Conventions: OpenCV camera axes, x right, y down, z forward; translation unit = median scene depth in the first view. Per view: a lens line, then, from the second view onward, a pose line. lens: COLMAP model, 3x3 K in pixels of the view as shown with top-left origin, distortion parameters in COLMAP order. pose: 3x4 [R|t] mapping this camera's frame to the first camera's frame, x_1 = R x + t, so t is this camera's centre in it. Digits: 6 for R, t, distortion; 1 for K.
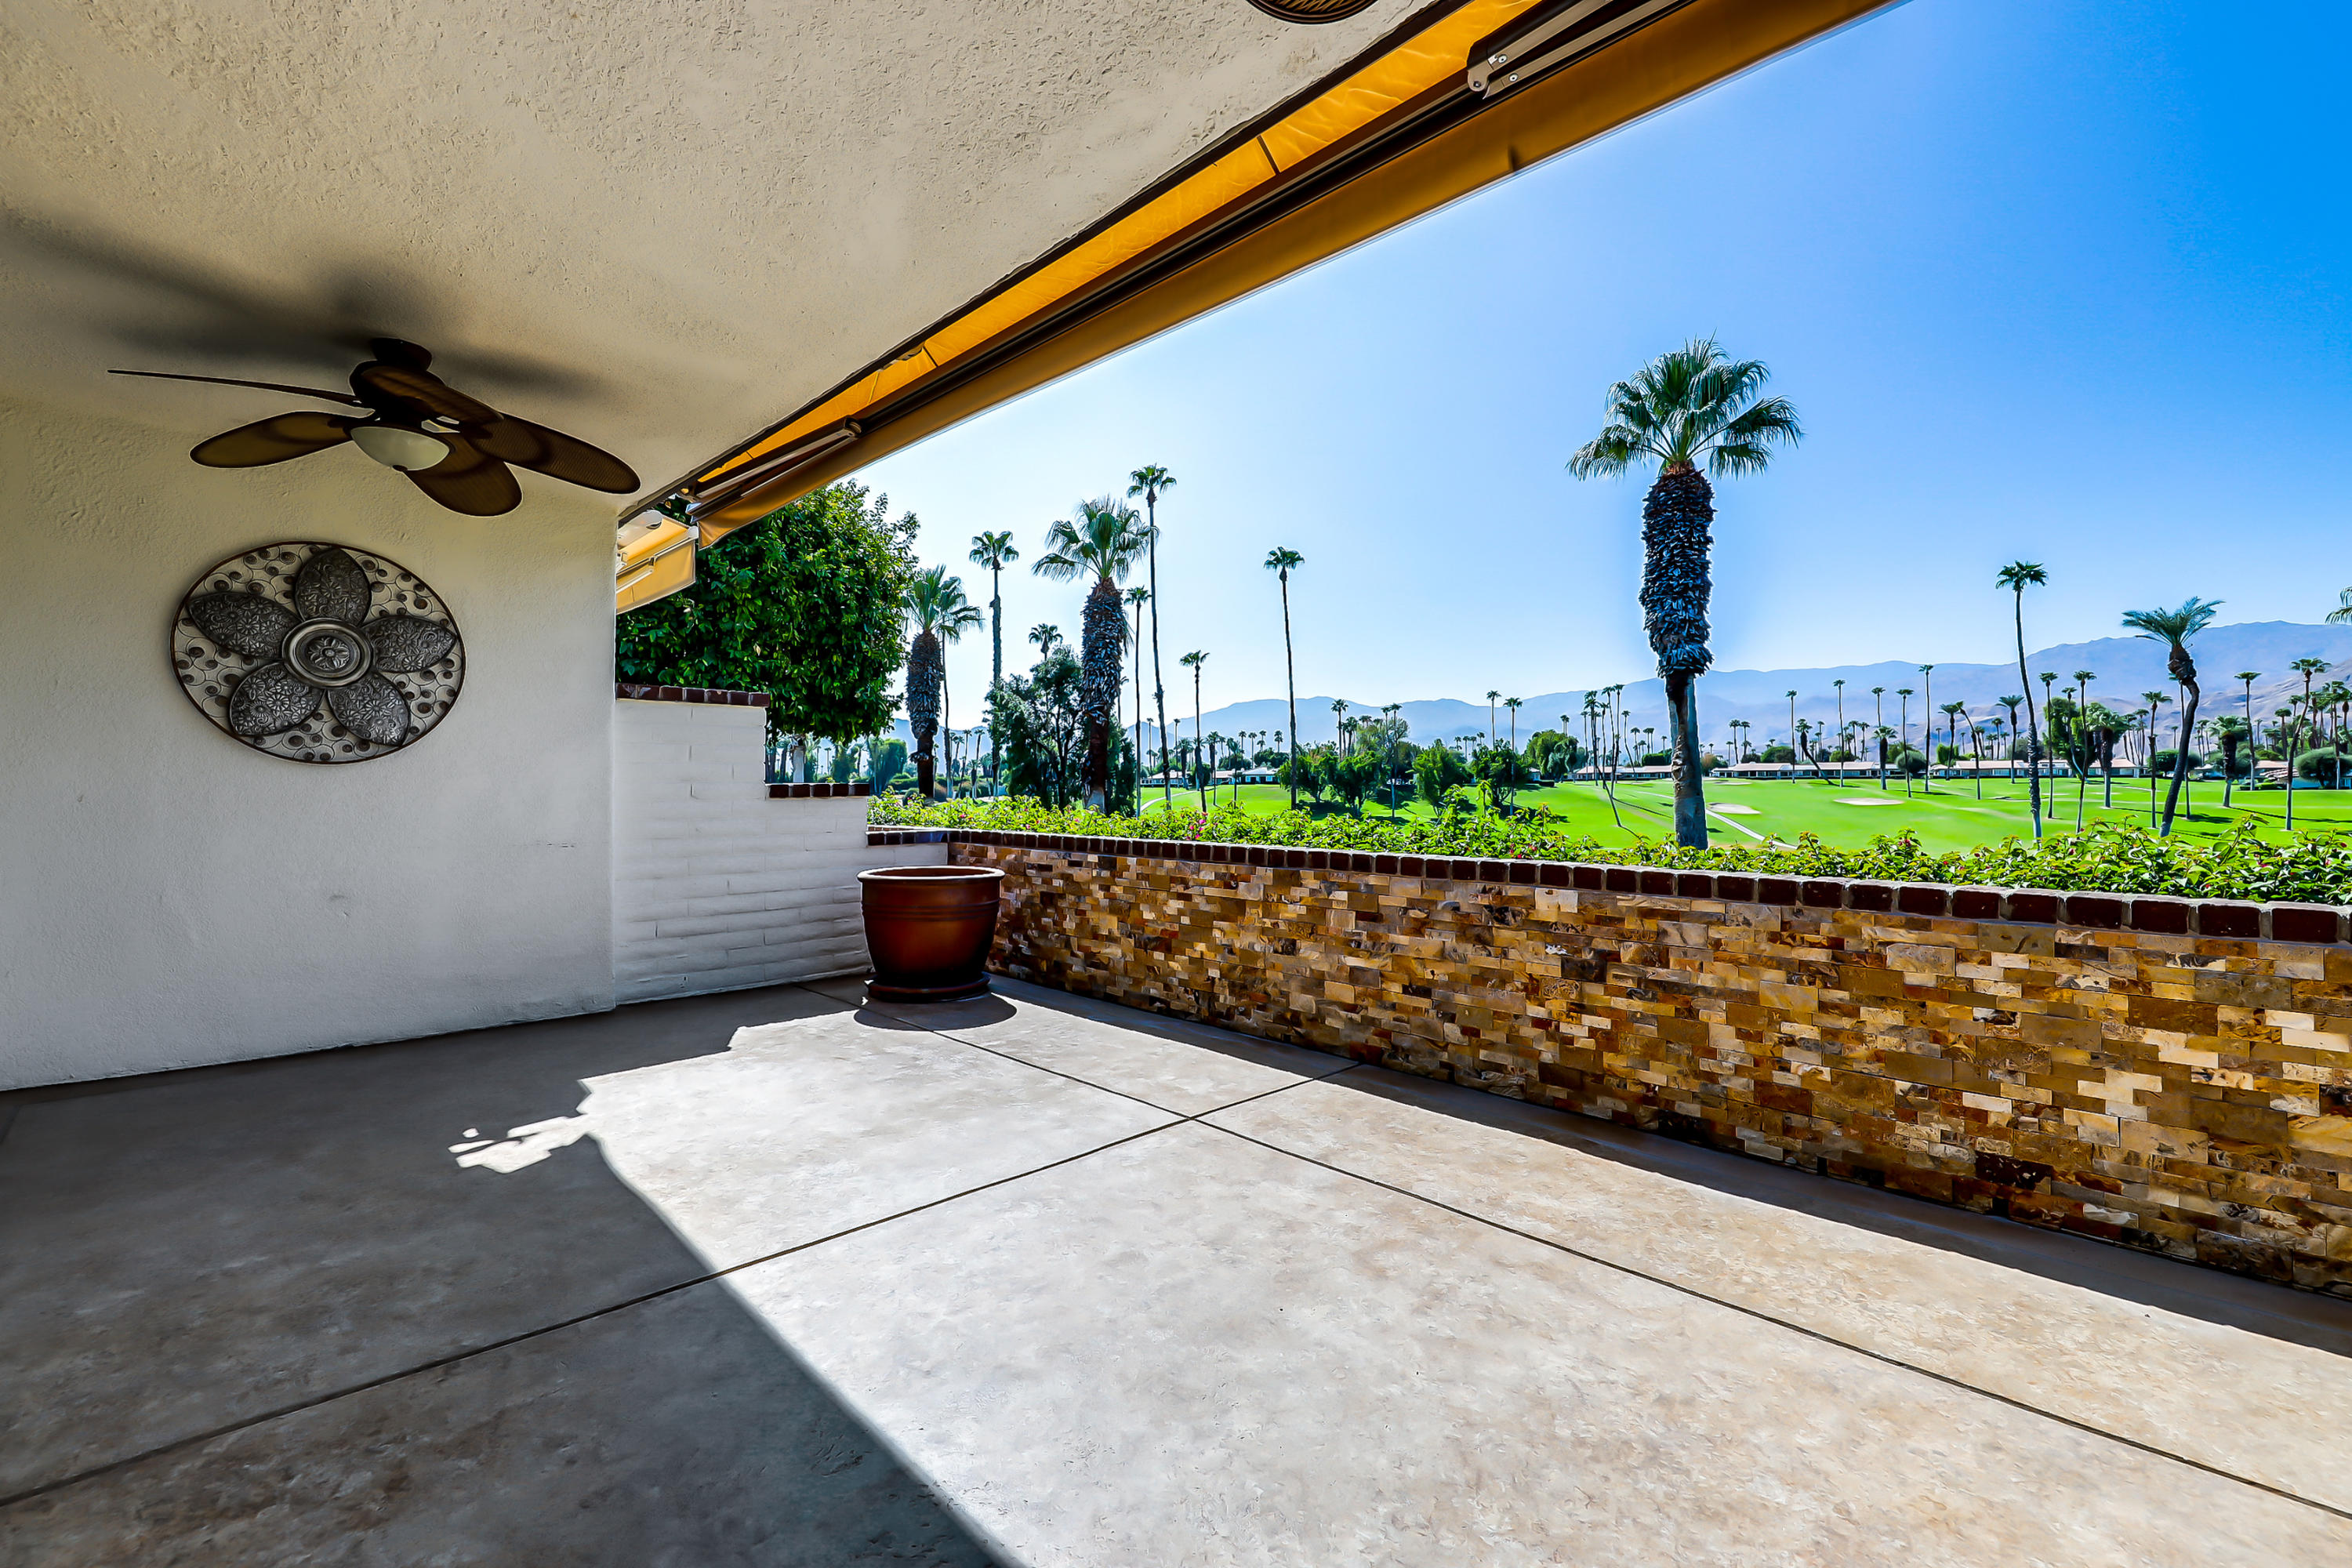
lens RADIAL K [[971.1, 0, 1151.4], [0, 971.1, 782.4], [0, 0, 1]] dist [0.000911, -0.001936]
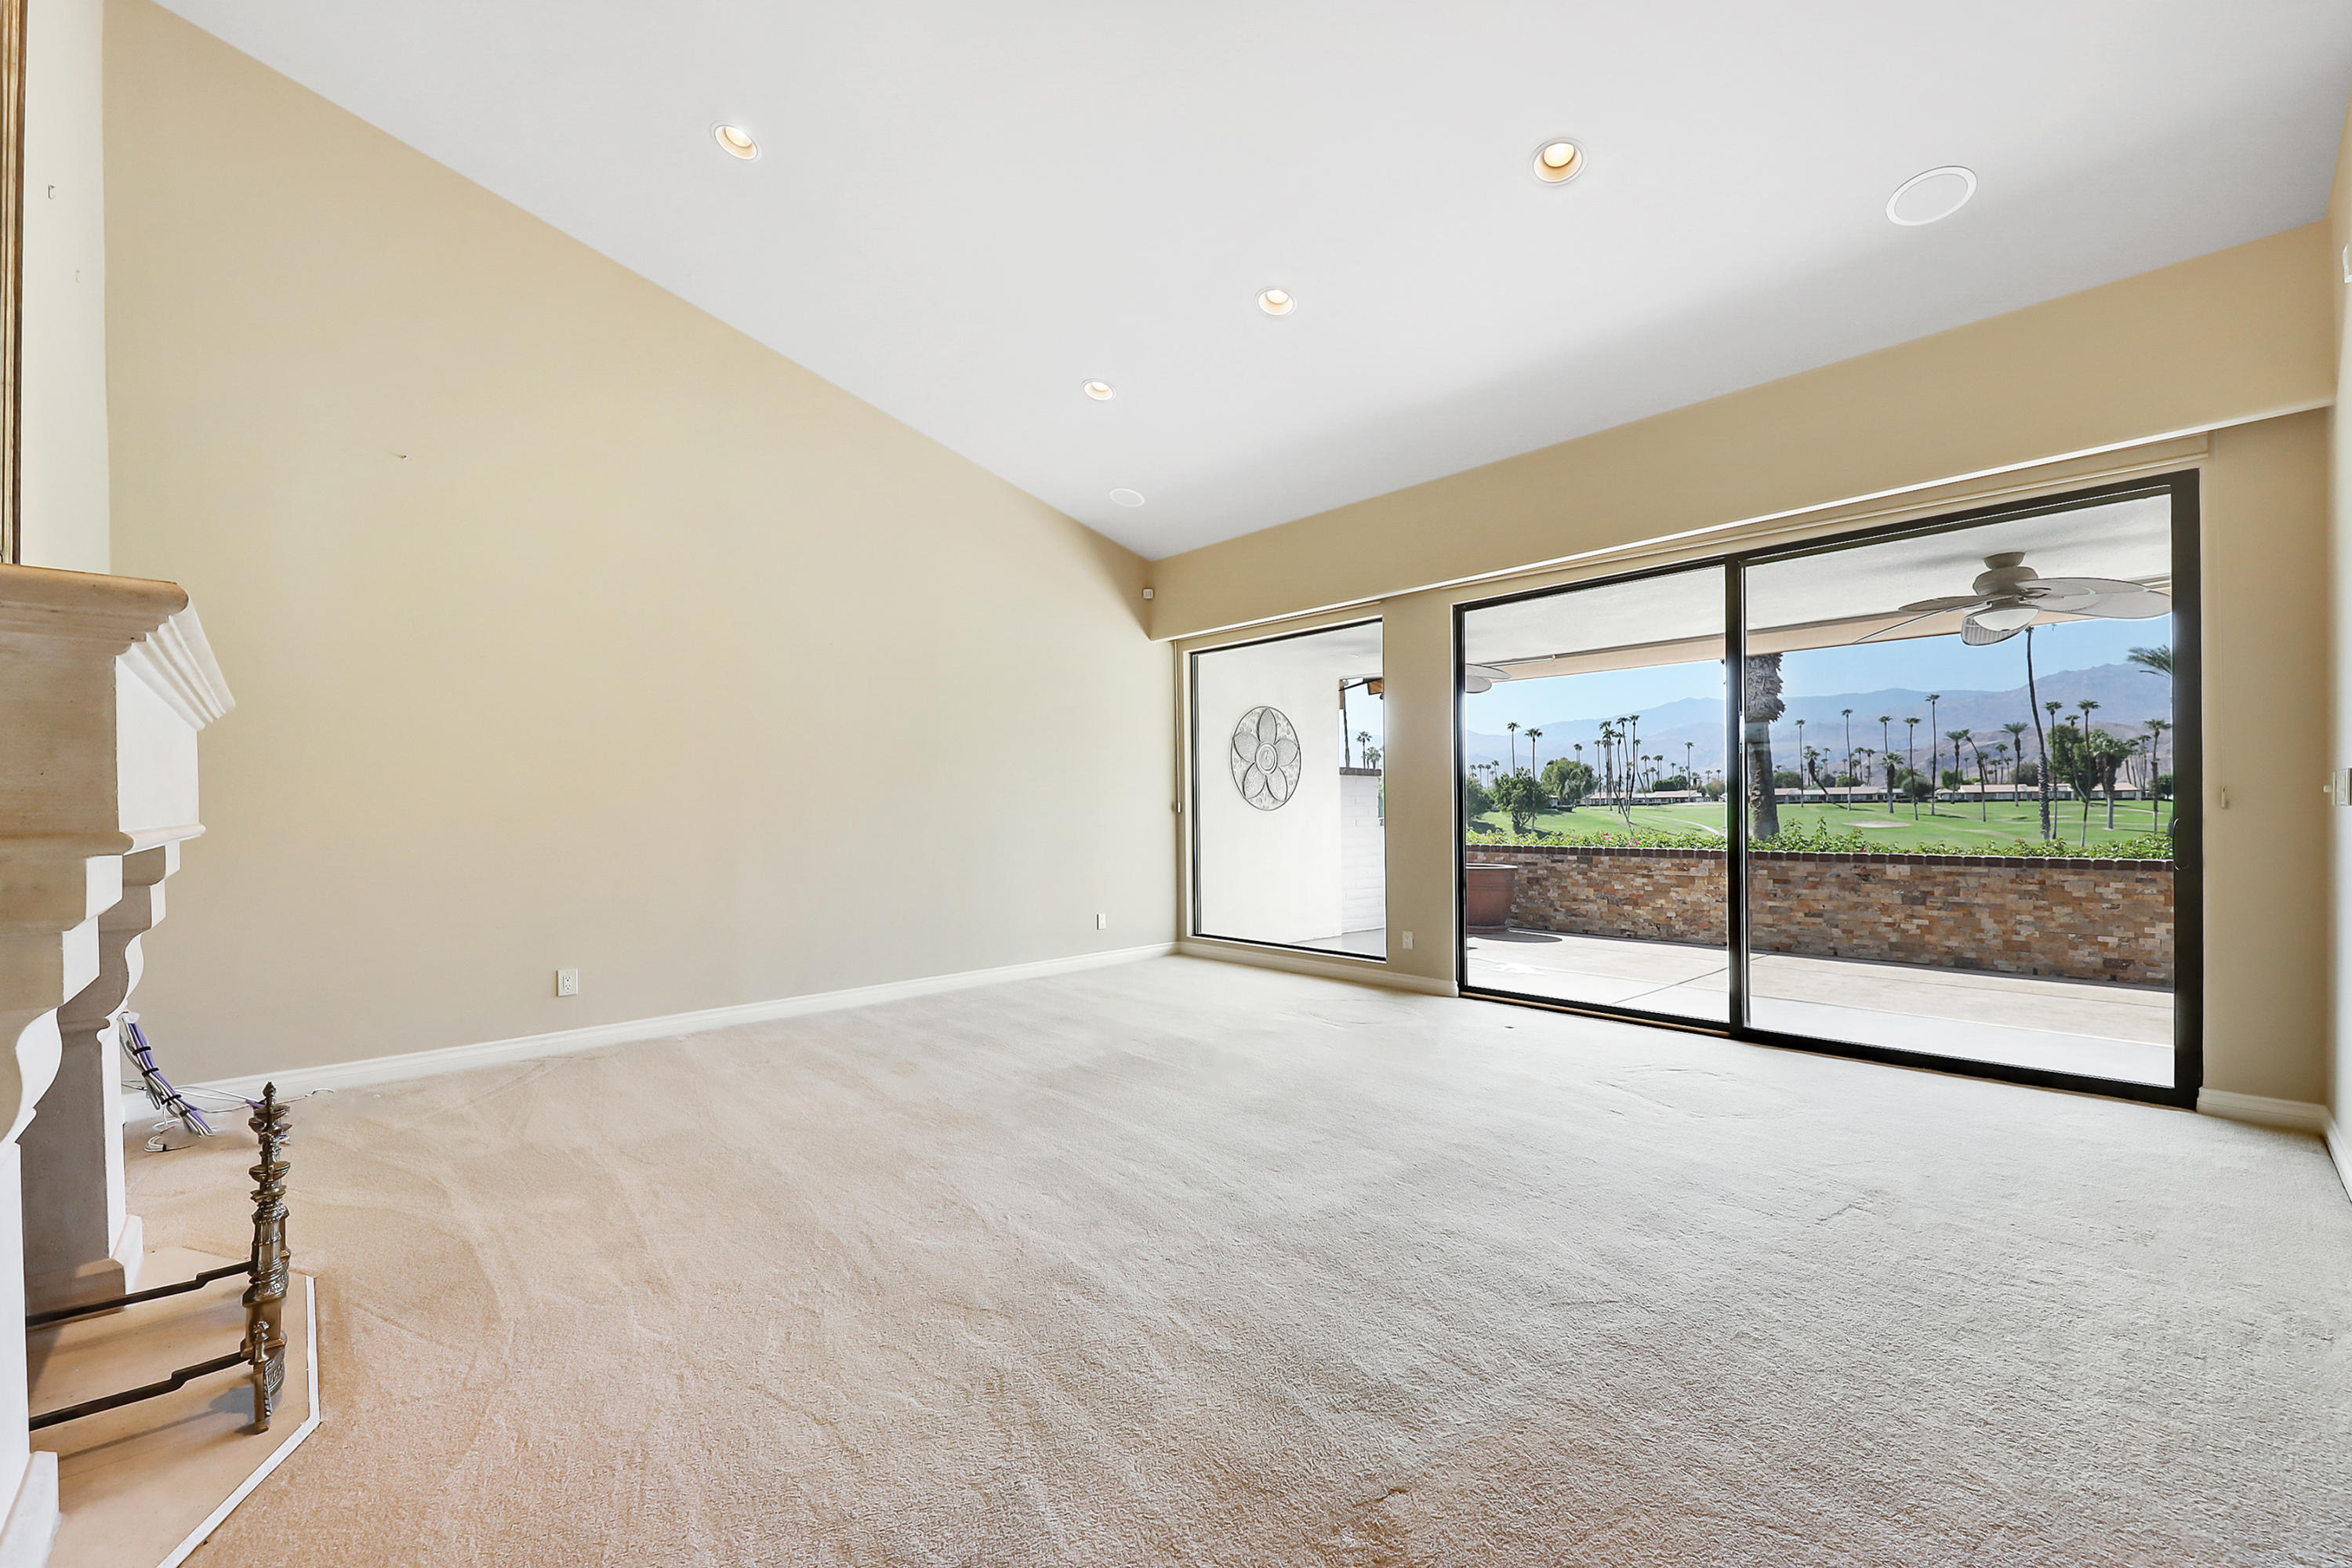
lens RADIAL K [[916.2, 0, 1145.5], [0, 916.2, 814.6], [0, 0, 1]] dist [0.013396, -0.006974]
pose [[0.999572, -0.005039, -0.028808, -0.897880], [0.005207, 0.999970, 0.005750, -0.020490], [0.028778, -0.005898, 0.999568, -0.843831]]
